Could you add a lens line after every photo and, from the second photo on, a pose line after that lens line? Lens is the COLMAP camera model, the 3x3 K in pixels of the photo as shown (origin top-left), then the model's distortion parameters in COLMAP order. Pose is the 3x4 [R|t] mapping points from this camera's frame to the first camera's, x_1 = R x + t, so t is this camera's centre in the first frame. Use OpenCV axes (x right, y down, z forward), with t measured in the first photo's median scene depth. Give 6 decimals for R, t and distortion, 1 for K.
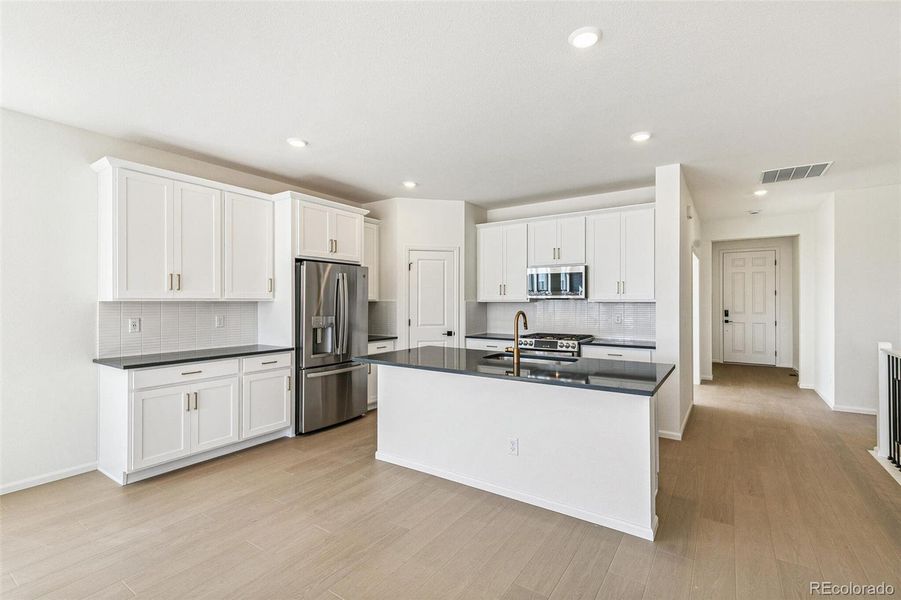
lens RADIAL K [[408.7, 0, 446.7], [0, 408.7, 299.6], [0, 0, 1]] dist [0.004871, 0.000420]
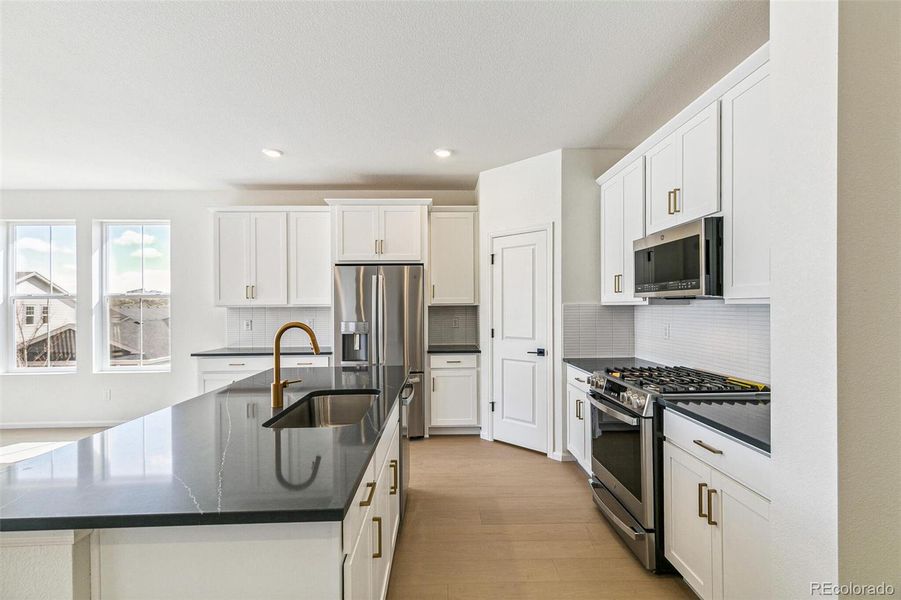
lens RADIAL K [[404.7, 0, 451.8], [0, 404.7, 308.7], [0, 0, 1]] dist [0.004165, 0.000322]
pose [[0.590452, -0.001993, -0.807070, 0.562216], [0.012795, 0.999894, 0.006891, 0.005179], [0.806971, -0.014395, 0.590416, 0.593565]]
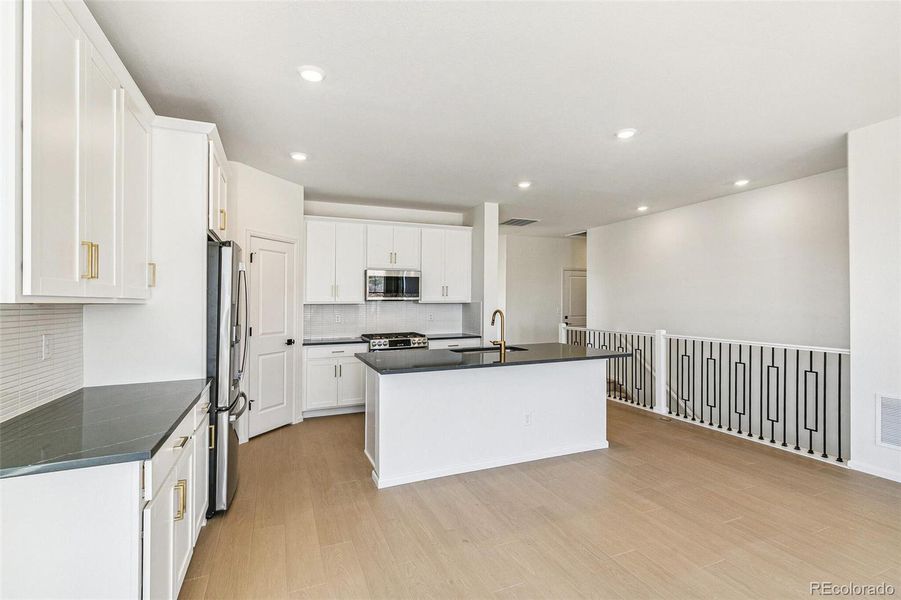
lens RADIAL K [[419.3, 0, 450.5], [0, 419.3, 300.0], [0, 0, 1]] dist [0.001768, 0.000136]
pose [[0.543590, 0.002015, 0.839349, -0.647994], [0.002885, 0.999987, -0.004268, 0.002618], [-0.839346, 0.004742, 0.543577, 0.318769]]
